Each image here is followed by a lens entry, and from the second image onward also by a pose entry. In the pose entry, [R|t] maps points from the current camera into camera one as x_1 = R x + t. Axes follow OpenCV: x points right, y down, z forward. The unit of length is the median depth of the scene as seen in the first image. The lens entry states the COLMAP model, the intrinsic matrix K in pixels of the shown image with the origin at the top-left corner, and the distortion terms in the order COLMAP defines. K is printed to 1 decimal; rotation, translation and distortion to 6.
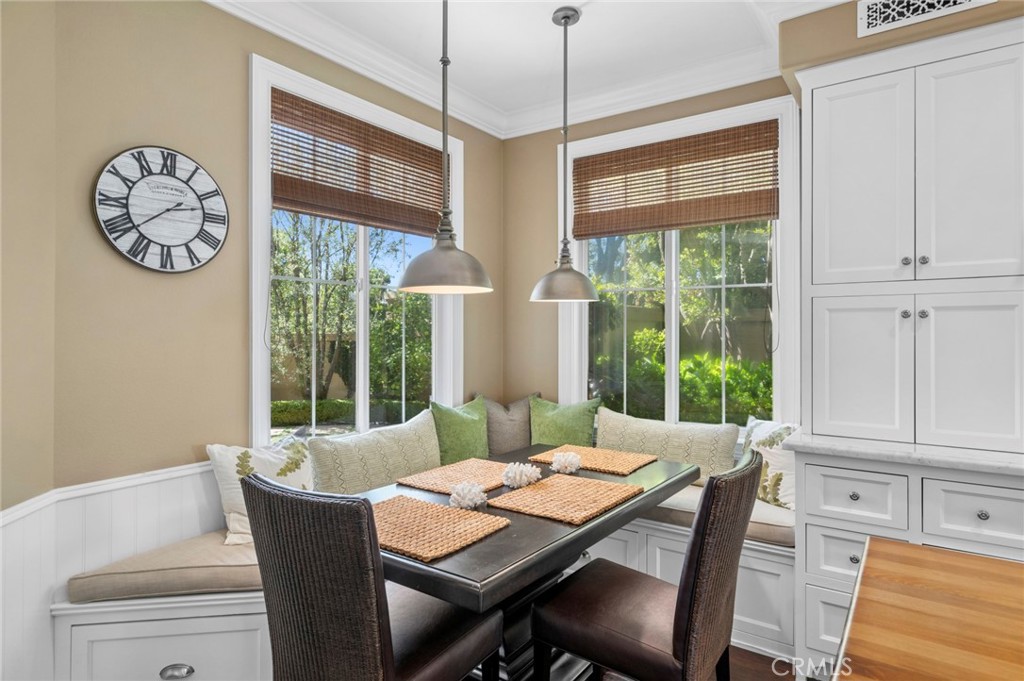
lens RADIAL K [[569.3, 0, 515.4], [0, 569.3, 330.0], [0, 0, 1]] dist [0.004130, 0.000945]
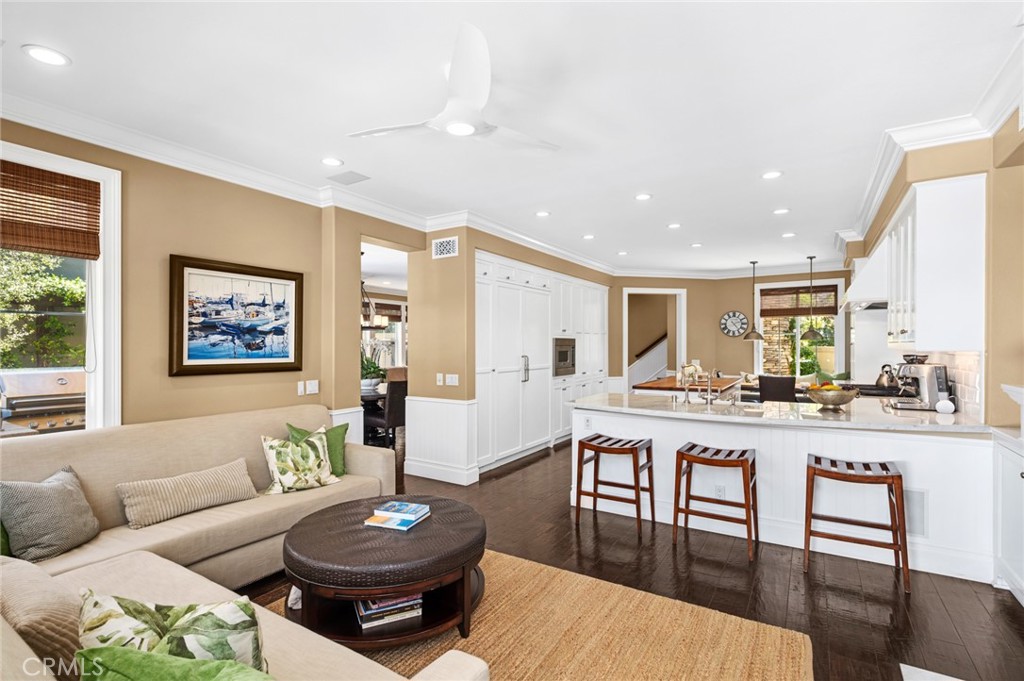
lens RADIAL K [[482.2, 0, 513.7], [0, 482.2, 341.1], [0, 0, 1]] dist [0.001858, -0.000241]
pose [[0.059877, -0.009408, -0.998161, 3.342707], [0.008746, 0.999922, -0.008900, -0.037374], [0.998167, -0.008197, 0.059955, -1.125389]]
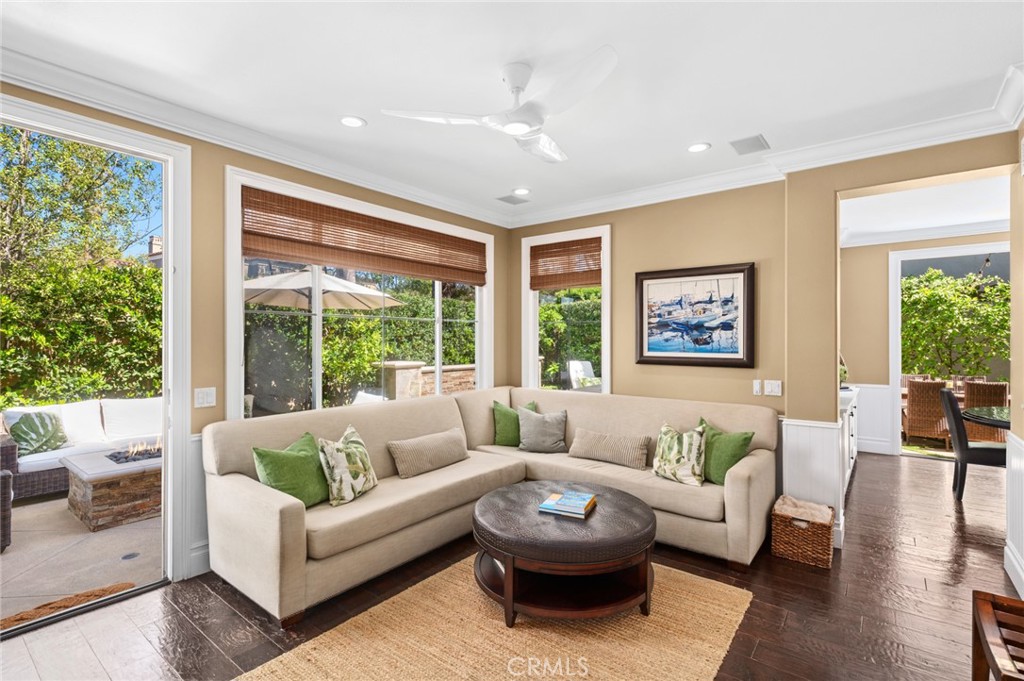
lens RADIAL K [[482.2, 0, 513.7], [0, 482.2, 341.1], [0, 0, 1]] dist [0.001858, -0.000241]
pose [[-0.998930, -0.000439, 0.046244, 2.218247], [-0.000736, 0.999979, -0.006404, -0.031539], [-0.046241, -0.006431, -0.998910, -0.087034]]
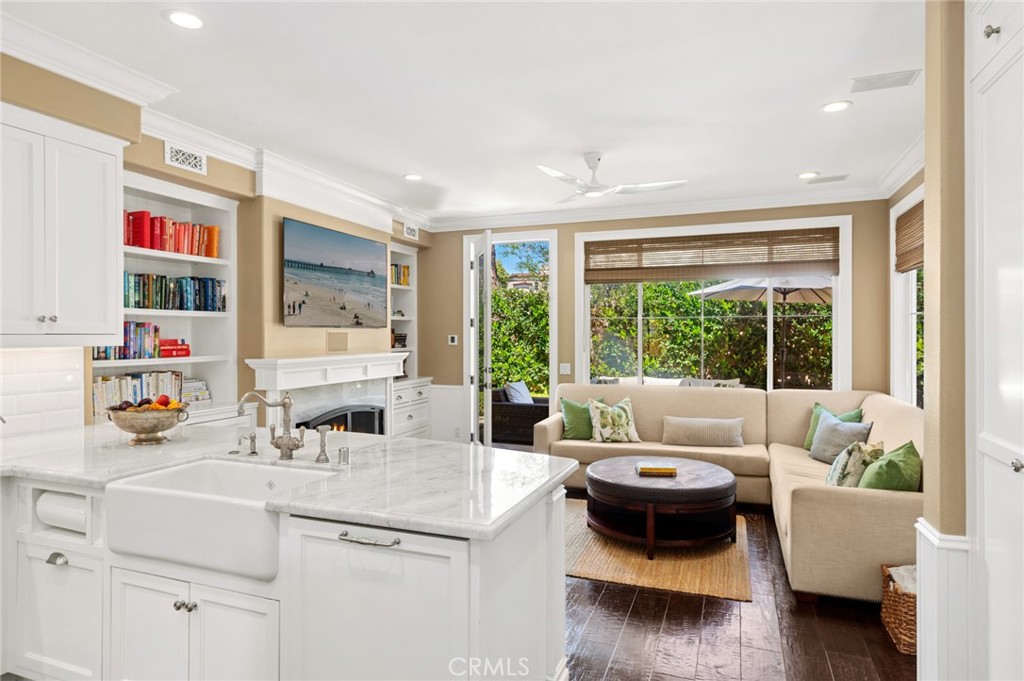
lens RADIAL K [[592.4, 0, 515.1], [0, 592.4, 336.2], [0, 0, 1]] dist [0.000917, 0.000253]
pose [[-0.252810, -0.000687, 0.967516, 0.403239], [-0.005688, 0.999984, -0.000776, -0.039192], [-0.967499, -0.005700, -0.252810, -0.421797]]
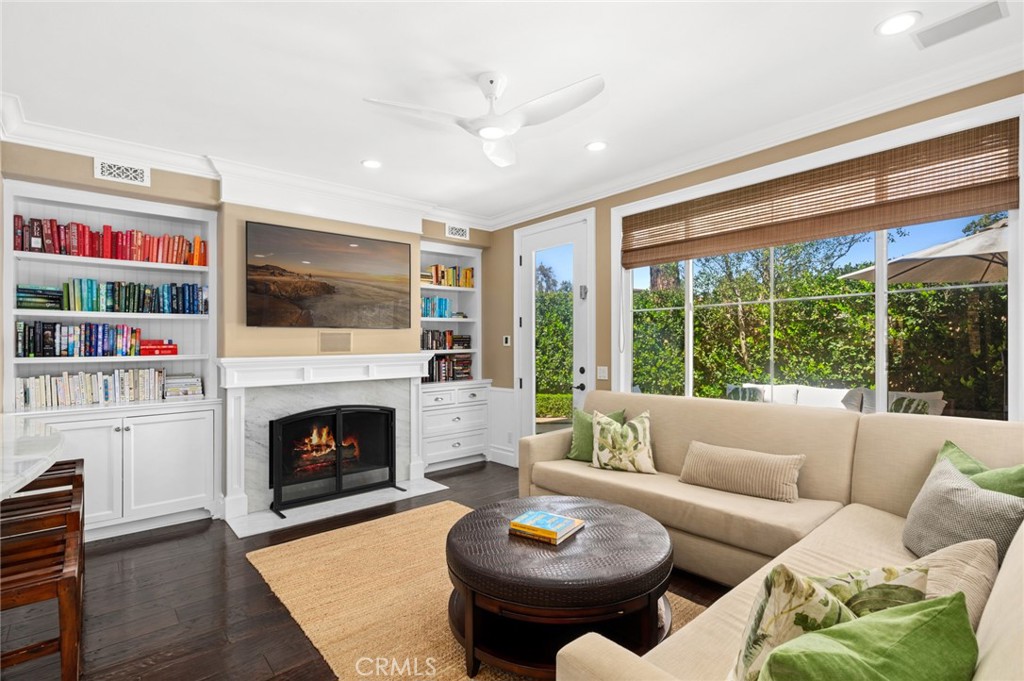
lens RADIAL K [[492.8, 0, 515.3], [0, 492.8, 341.9], [0, 0, 1]] dist [0.008430, 0.000008]
pose [[0.241301, 0.005072, 0.970437, 1.107113], [0.005123, 0.999966, -0.006500, 0.002193], [-0.970437, 0.006540, 0.241266, -1.531450]]
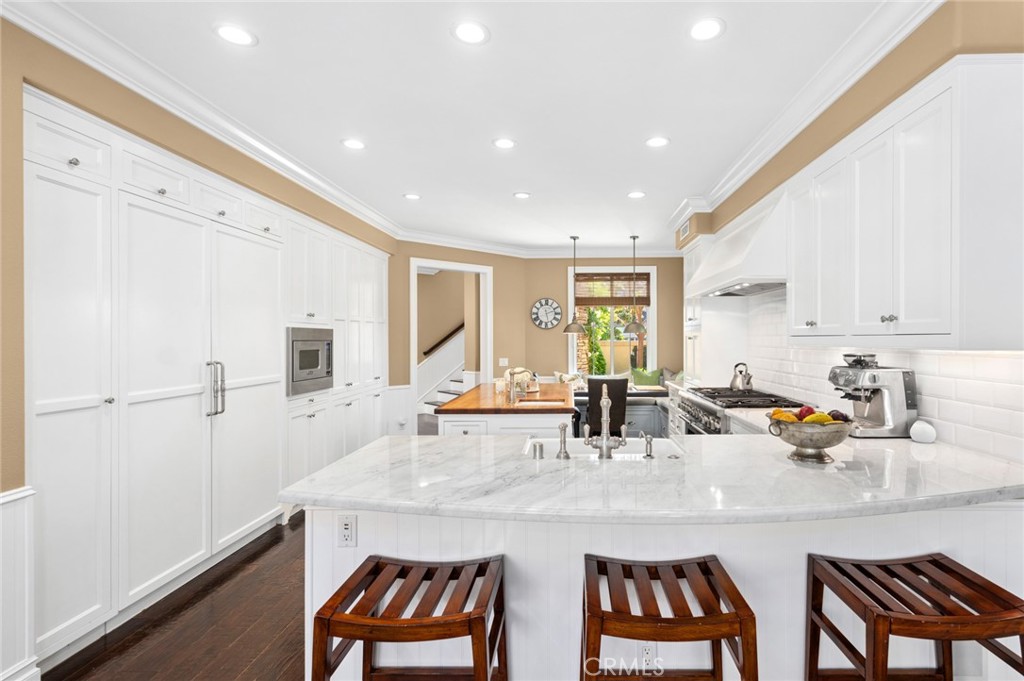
lens RADIAL K [[491.3, 0, 569.8], [0, 491.3, 340.4], [0, 0, 1]] dist [-0.003728, -0.000929]
pose [[0.576862, 0.001631, -0.816840, 2.299626], [0.008408, 0.999933, 0.007934, -0.041643], [0.816798, -0.011445, 0.576810, -0.877230]]
